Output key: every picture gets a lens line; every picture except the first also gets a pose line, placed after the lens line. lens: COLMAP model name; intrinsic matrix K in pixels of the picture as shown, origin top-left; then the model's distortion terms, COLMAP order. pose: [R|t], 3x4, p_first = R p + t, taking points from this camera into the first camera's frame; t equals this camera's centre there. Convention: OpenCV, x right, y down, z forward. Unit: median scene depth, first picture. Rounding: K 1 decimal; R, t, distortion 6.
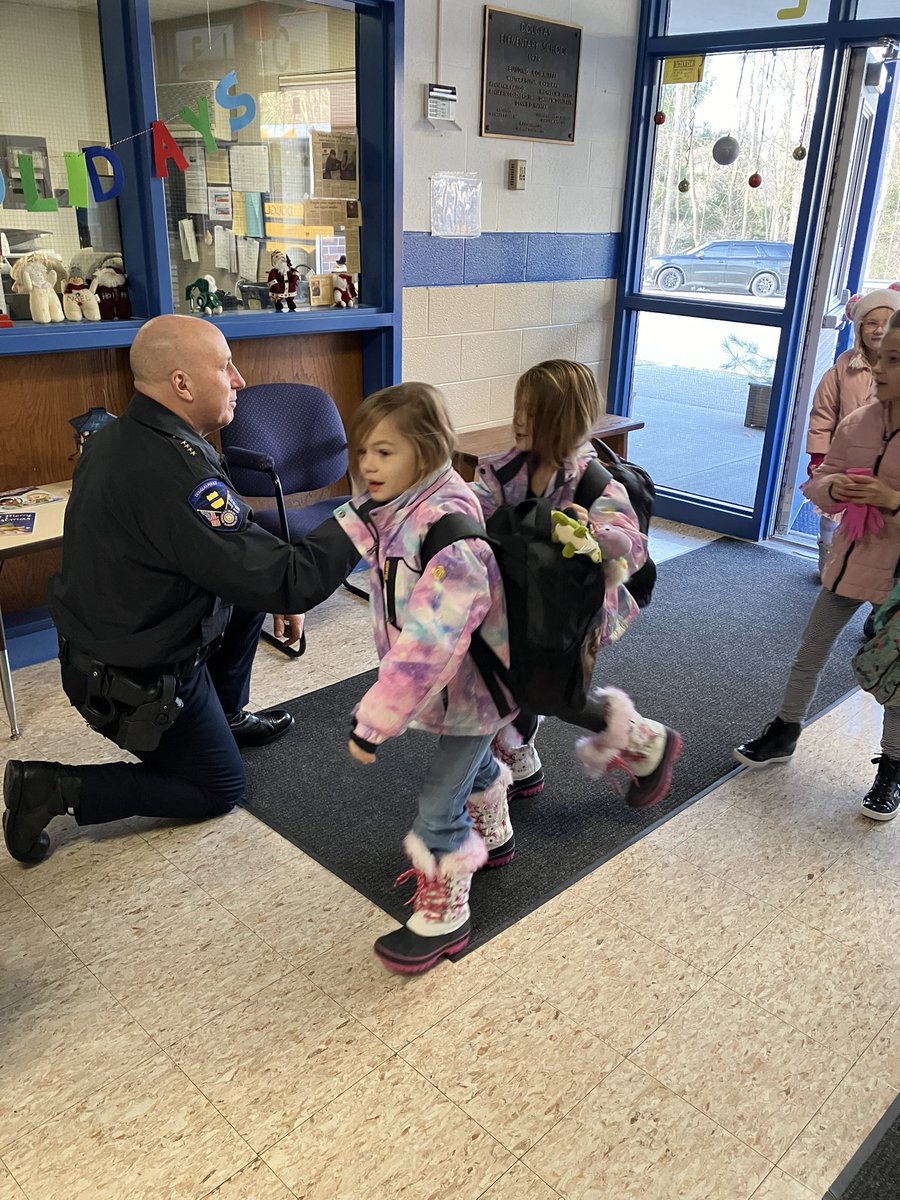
lens RADIAL K [[993.3, 0, 460.6], [0, 993.3, 609.0], [0, 0, 1]] dist [0.019181, -0.010897]
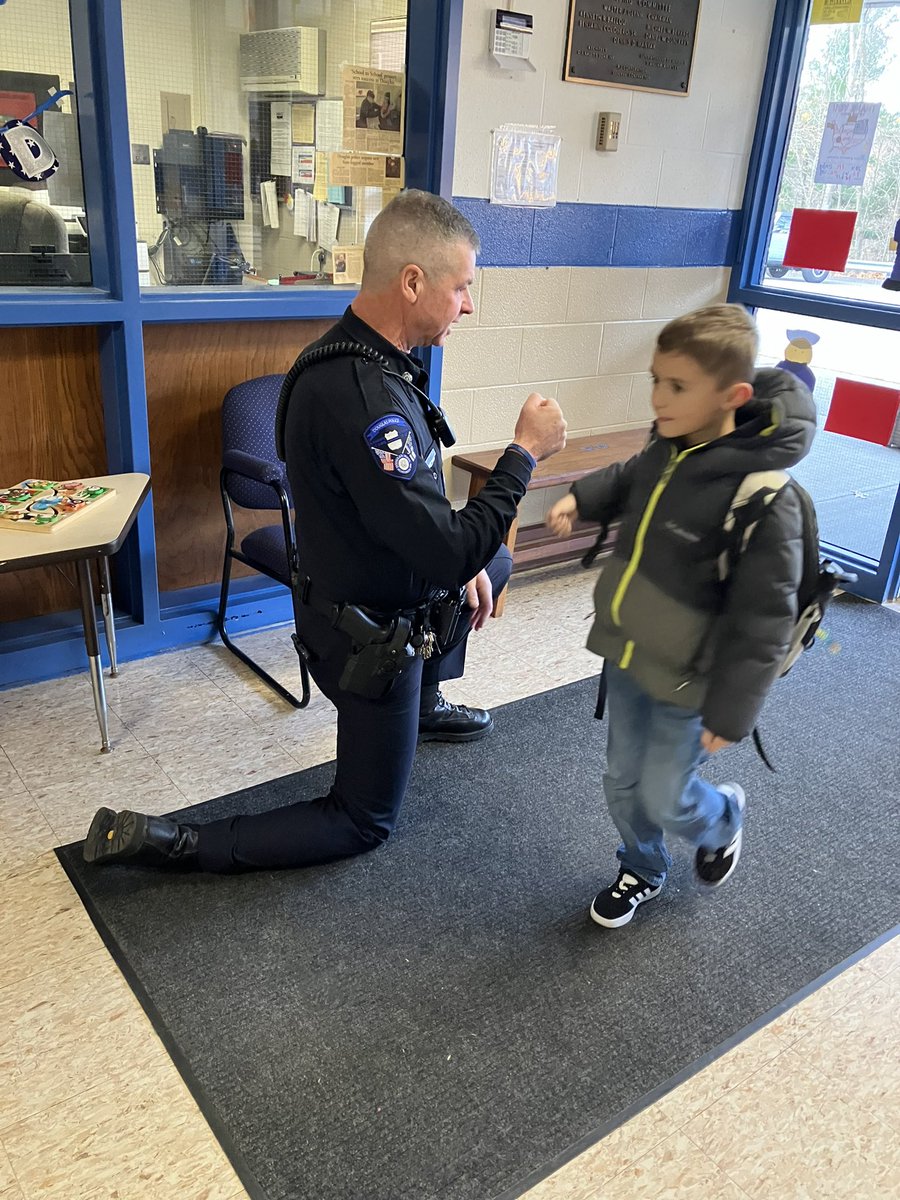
lens RADIAL K [[993.3, 0, 437.3], [0, 993.3, 602.7], [0, 0, 1]] dist [0.019181, -0.010897]
pose [[0.987006, 0.089908, -0.133177, 0.067910], [-0.087851, 0.995907, 0.021247, -0.069305], [0.134542, -0.009272, 0.990865, 0.200554]]
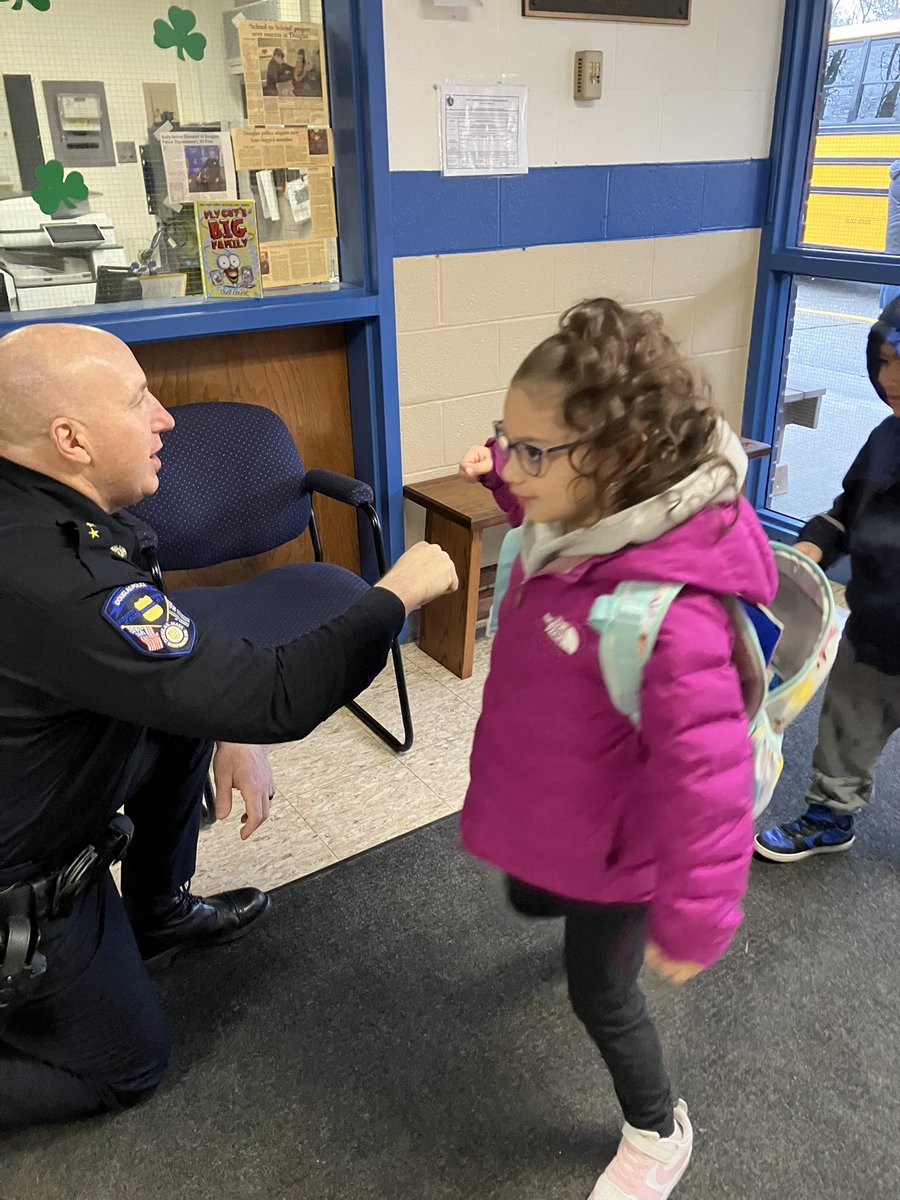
lens RADIAL K [[993.3, 0, 453.6], [0, 993.3, 622.6], [0, 0, 1]] dist [0.019181, -0.010897]
pose [[0.975334, 0.051138, -0.214727, 0.144175], [-0.038556, 0.997307, 0.062382, -0.124384], [0.217339, -0.052564, 0.974680, 0.351895]]
